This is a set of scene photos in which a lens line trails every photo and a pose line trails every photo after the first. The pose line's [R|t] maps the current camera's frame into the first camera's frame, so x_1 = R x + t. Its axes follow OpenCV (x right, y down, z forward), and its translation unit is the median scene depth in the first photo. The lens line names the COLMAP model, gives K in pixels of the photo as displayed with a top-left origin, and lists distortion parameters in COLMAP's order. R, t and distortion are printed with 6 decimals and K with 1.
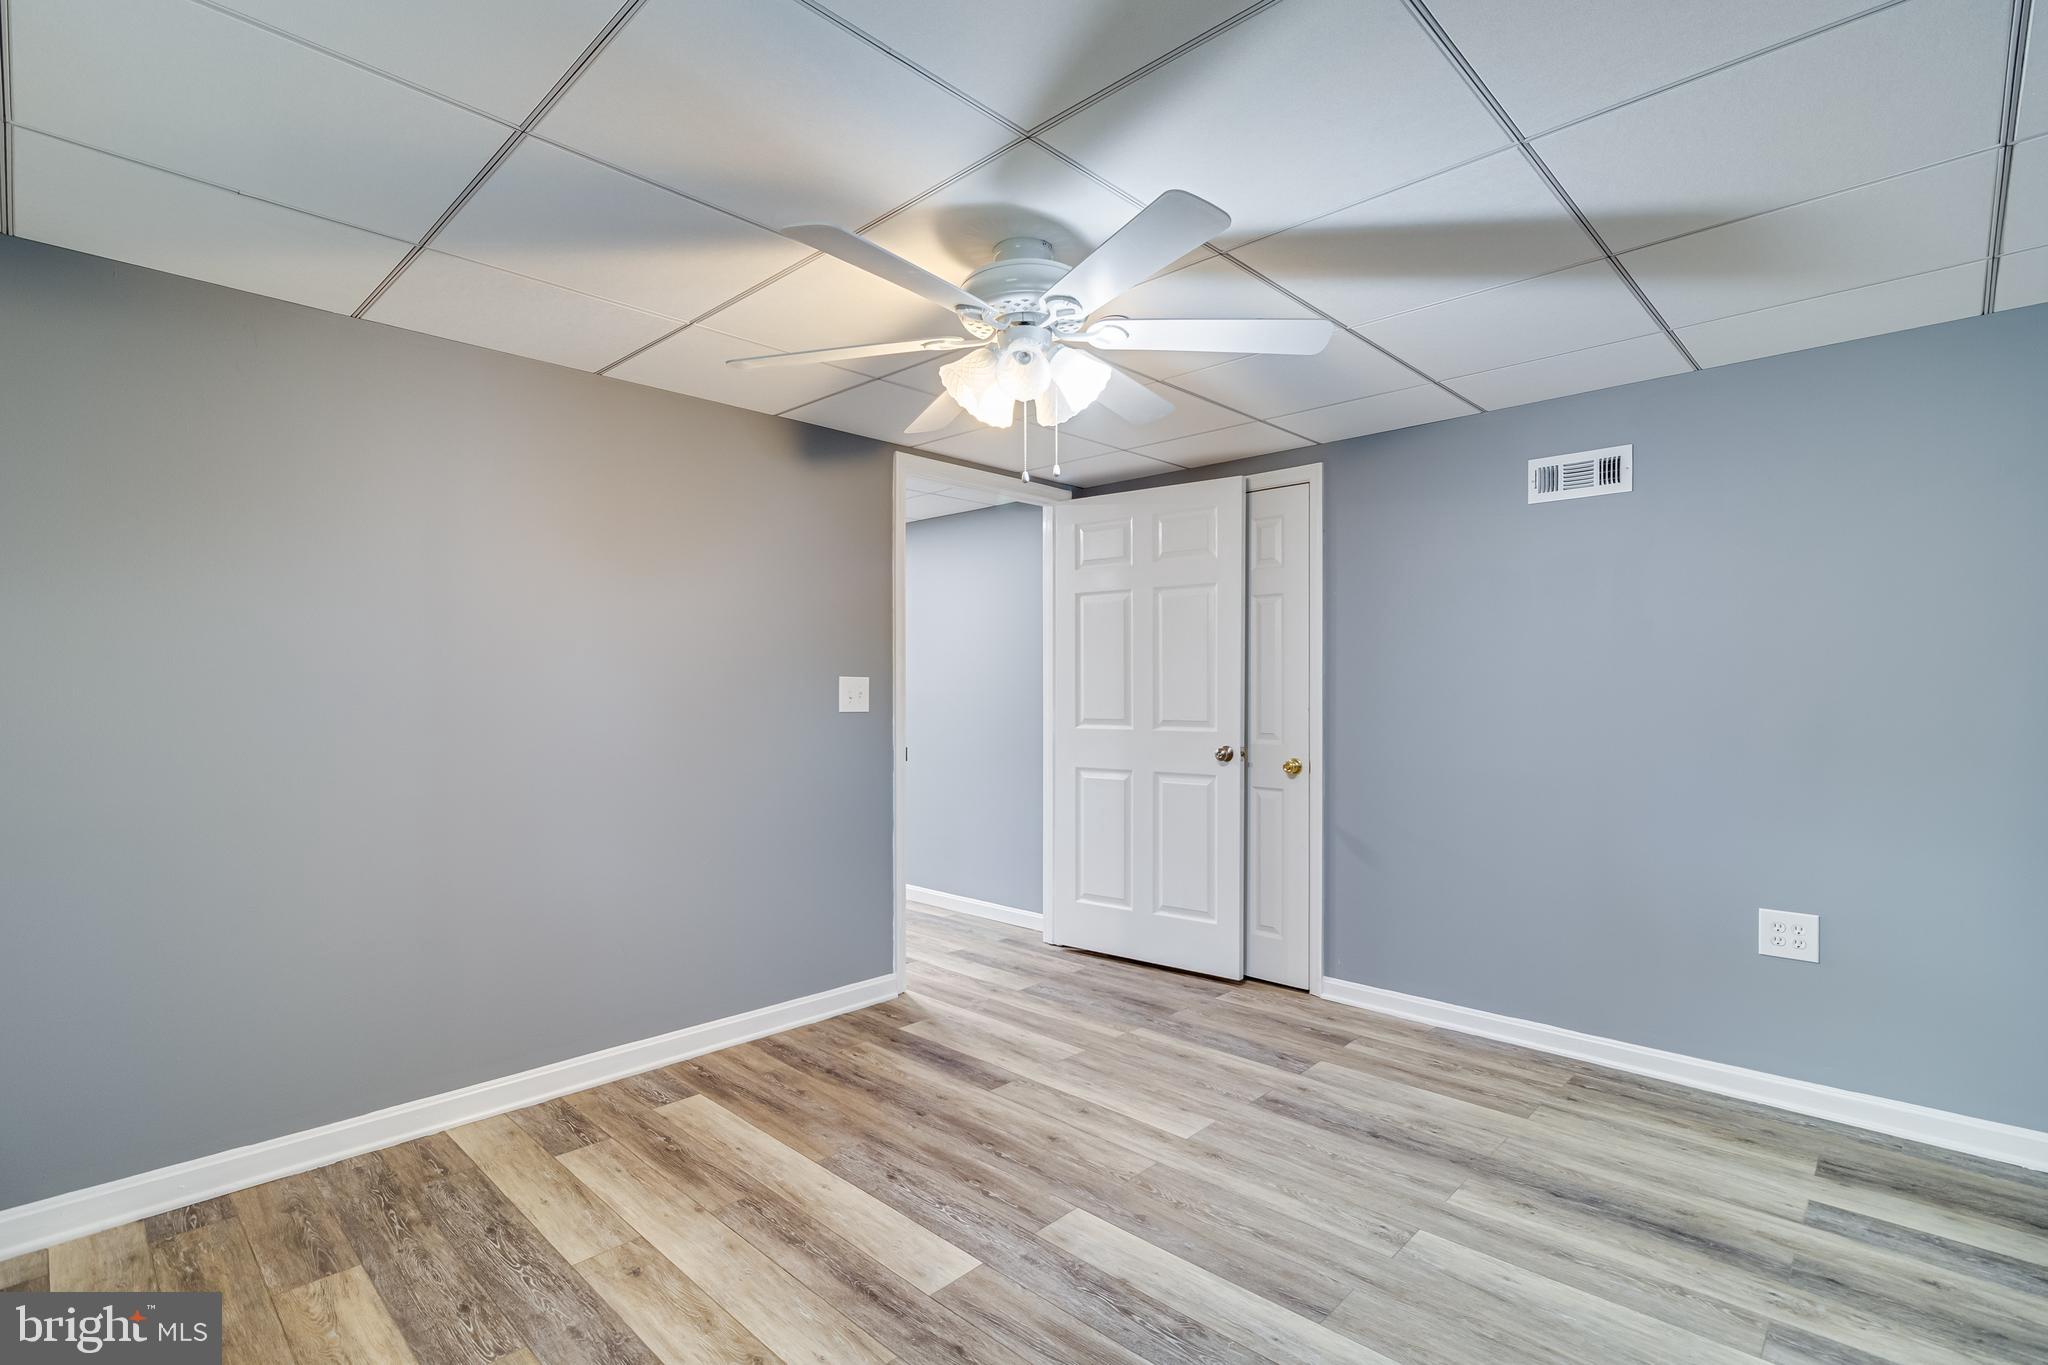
lens RADIAL K [[944.9, 0, 1027.9], [0, 944.9, 687.1], [0, 0, 1]] dist [-0.001440, -0.000507]
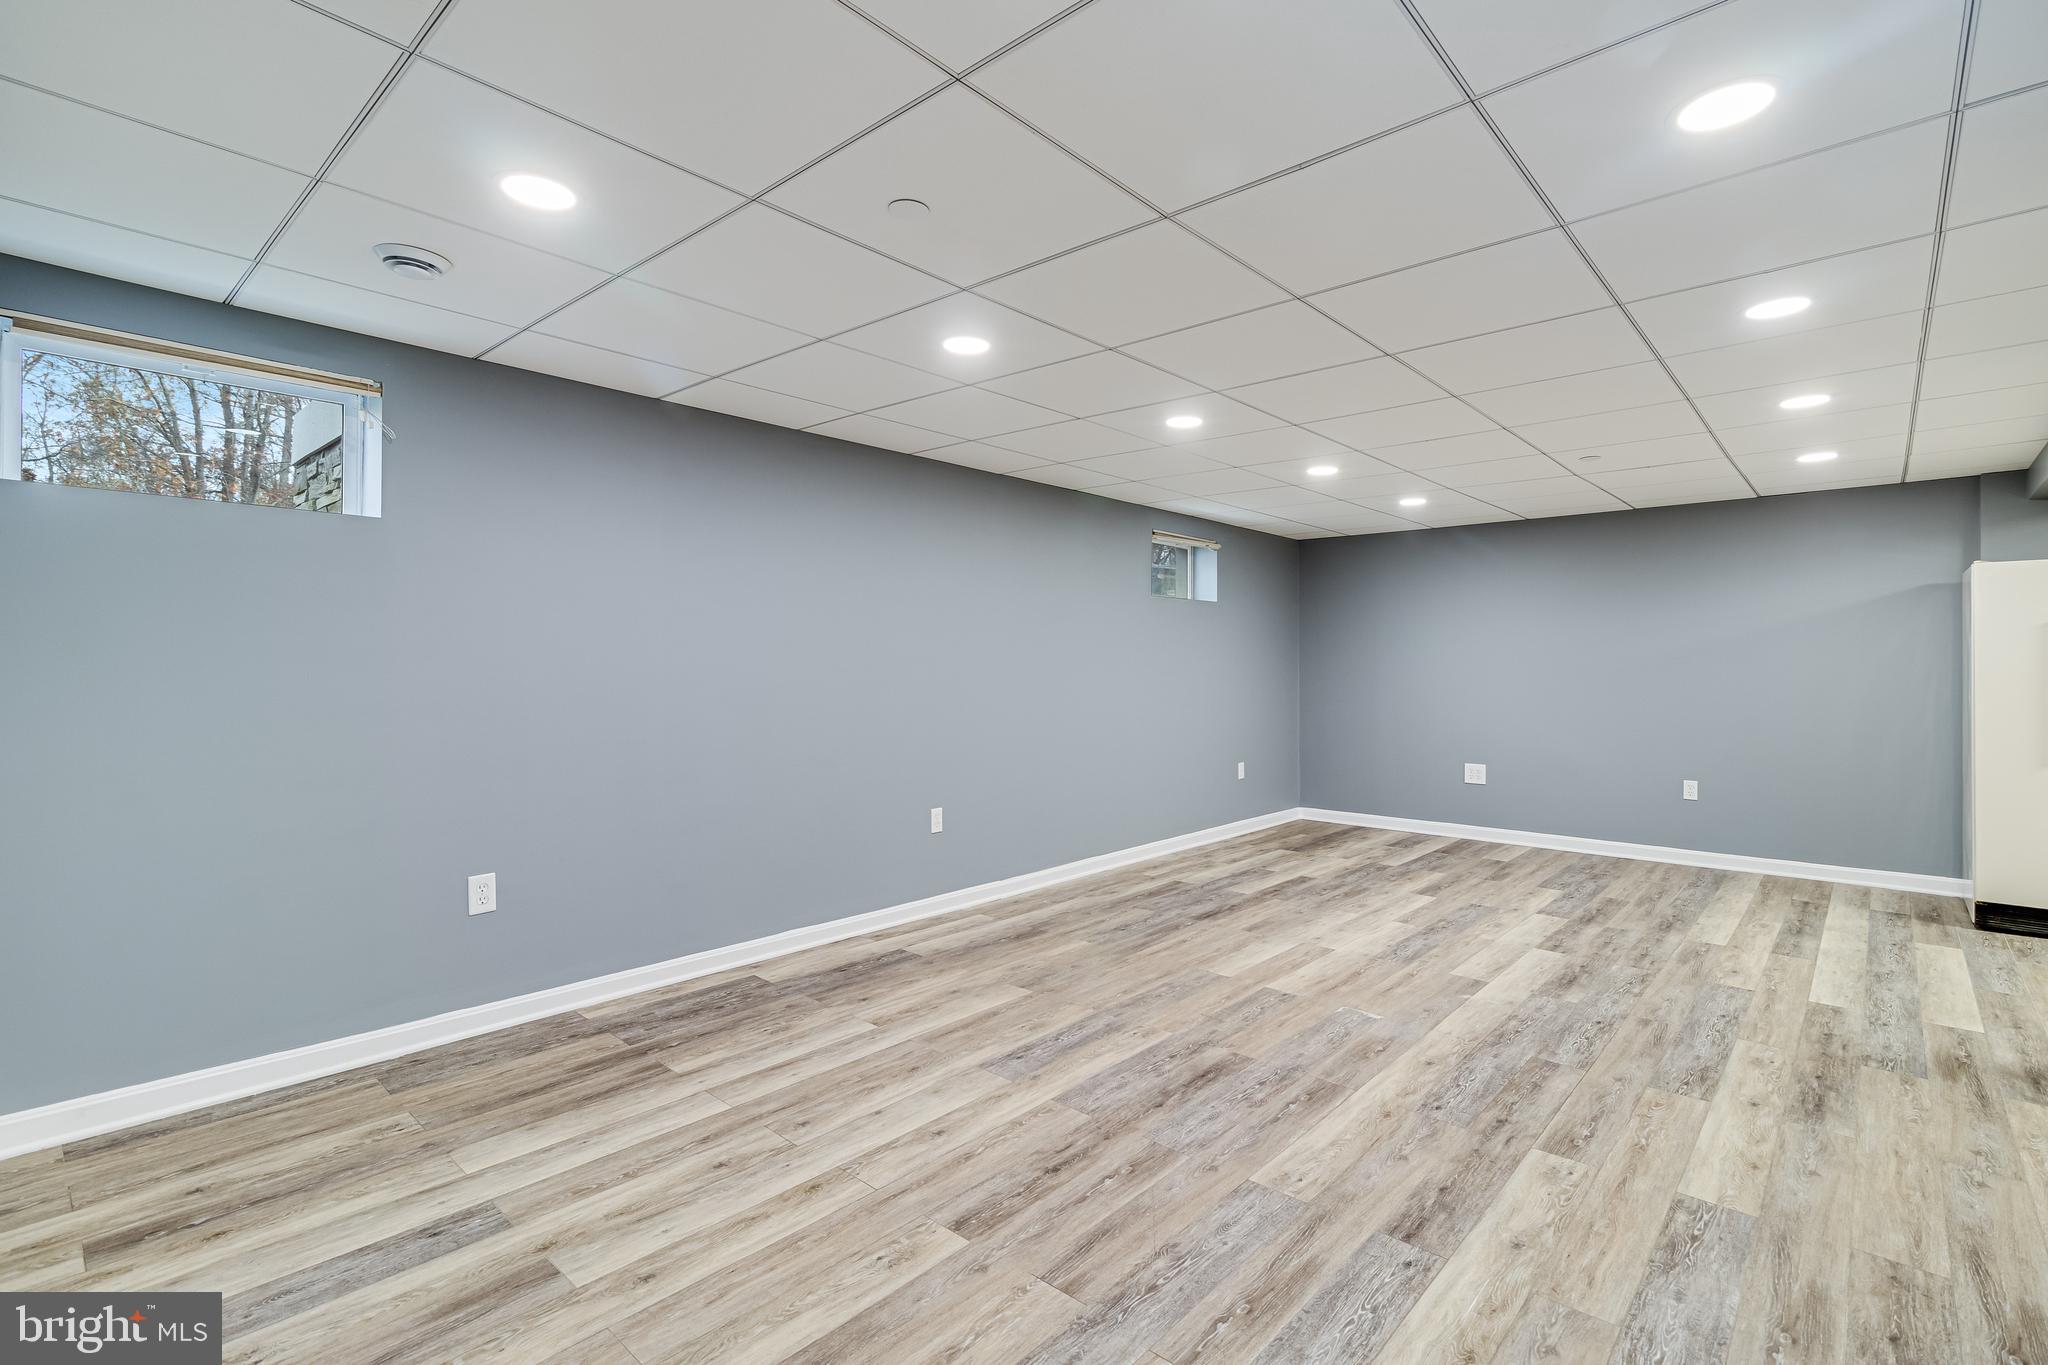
lens RADIAL K [[944.9, 0, 1026.6], [0, 944.9, 668.8], [0, 0, 1]] dist [-0.001440, -0.000507]
pose [[-0.027370, -0.002244, 0.999623, -0.748716], [-0.002613, 0.999994, 0.002174, -0.004642], [-0.999622, -0.002552, -0.027376, 0.794513]]
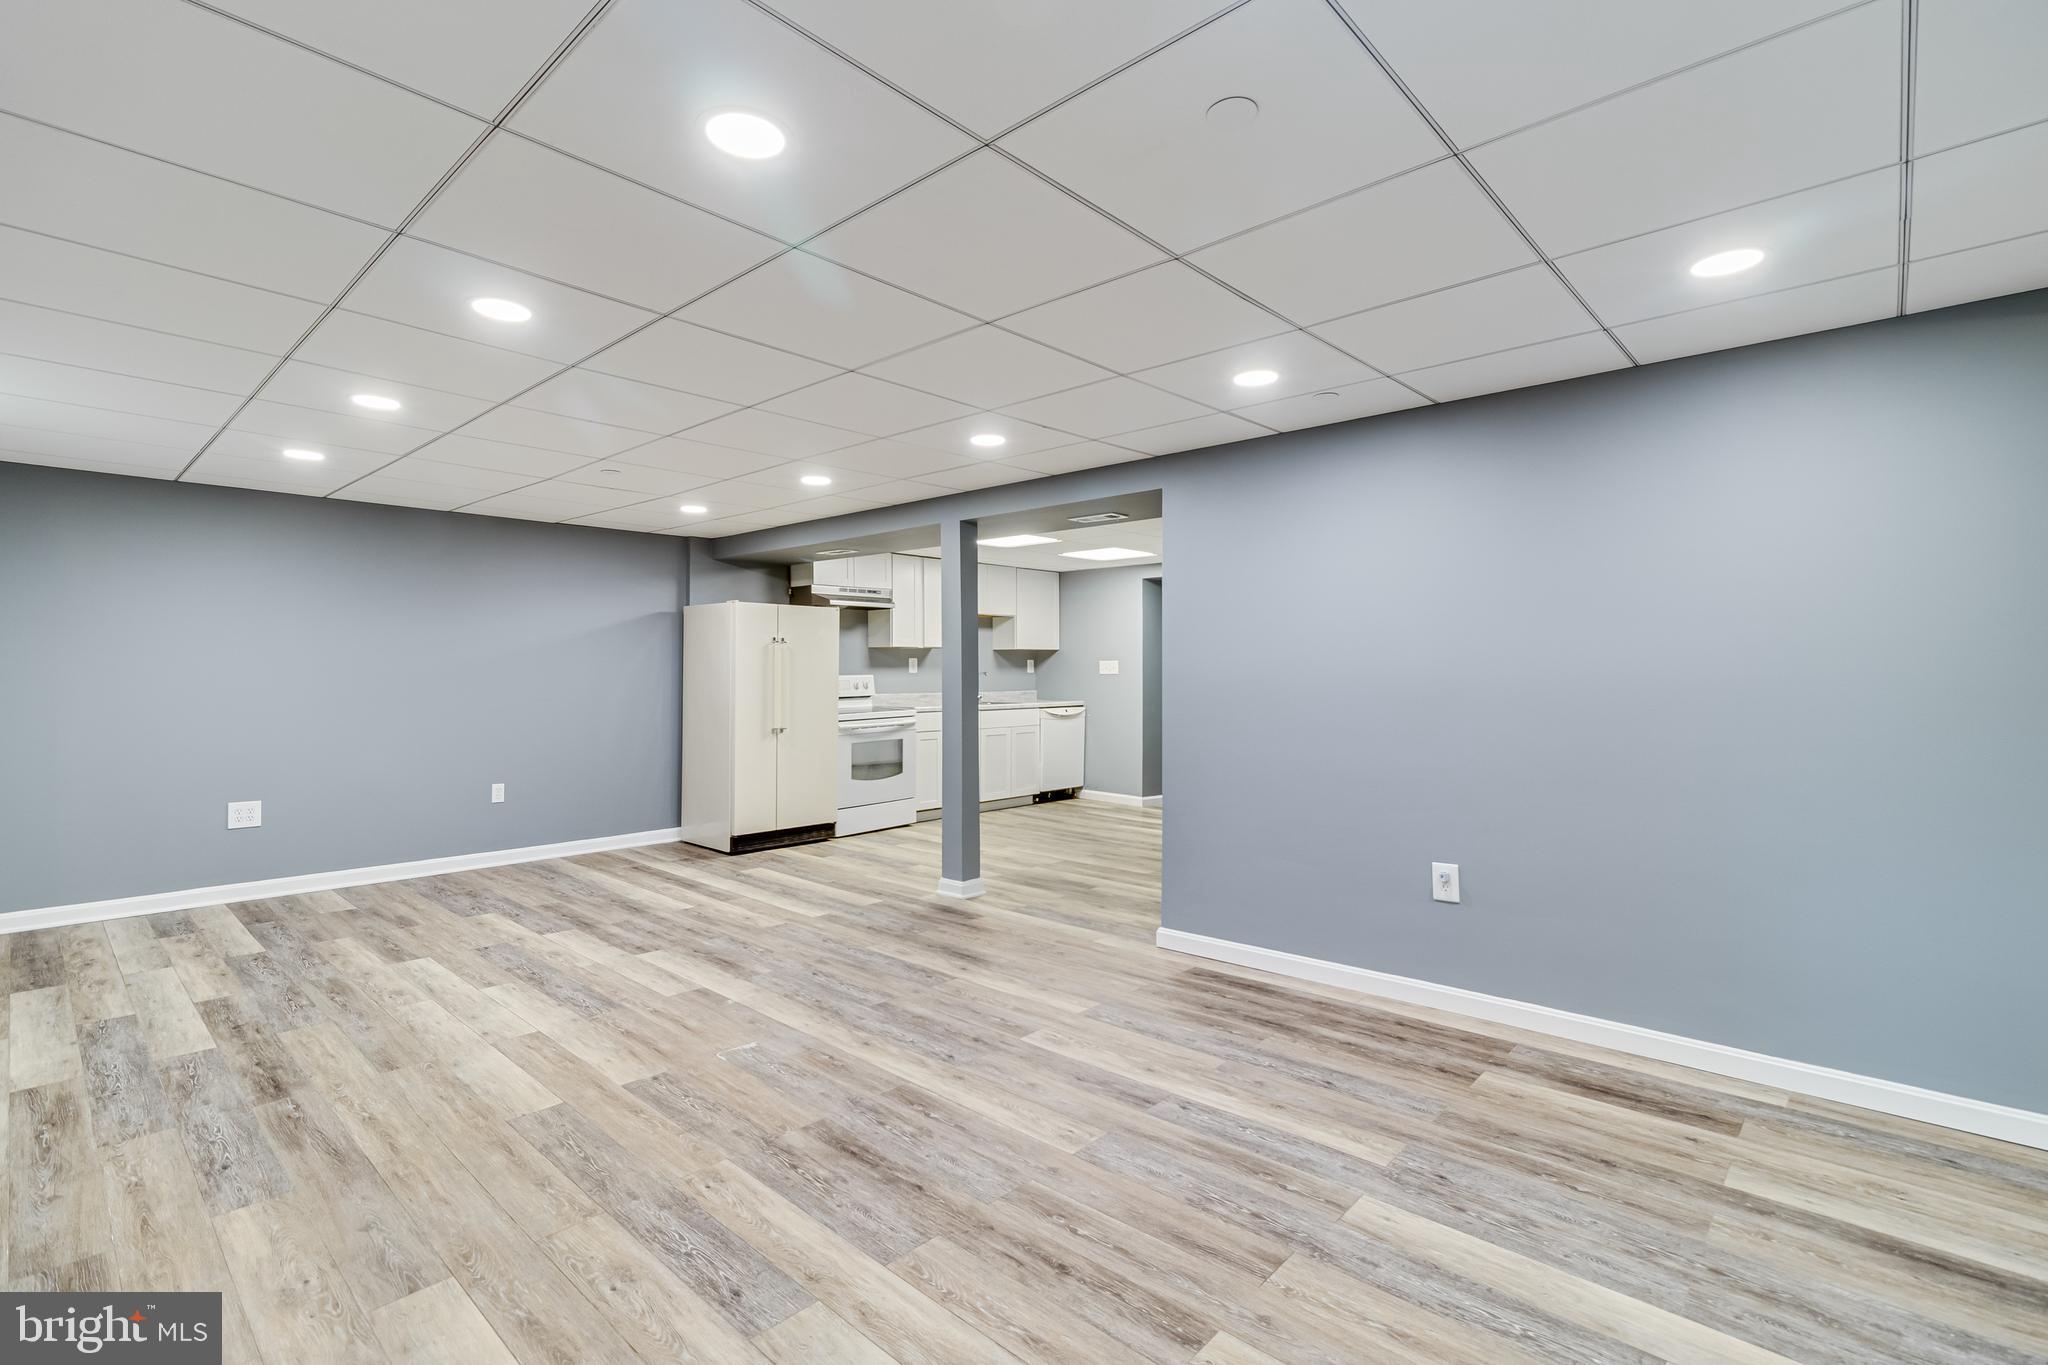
lens RADIAL K [[944.9, 0, 1022.6], [0, 944.9, 682.9], [0, 0, 1]] dist [-0.001440, -0.000507]
pose [[-0.999772, 0.002381, -0.021205, -0.129370], [0.002154, 0.999940, 0.010756, -0.008417], [0.021229, 0.010708, -0.999717, 1.260488]]
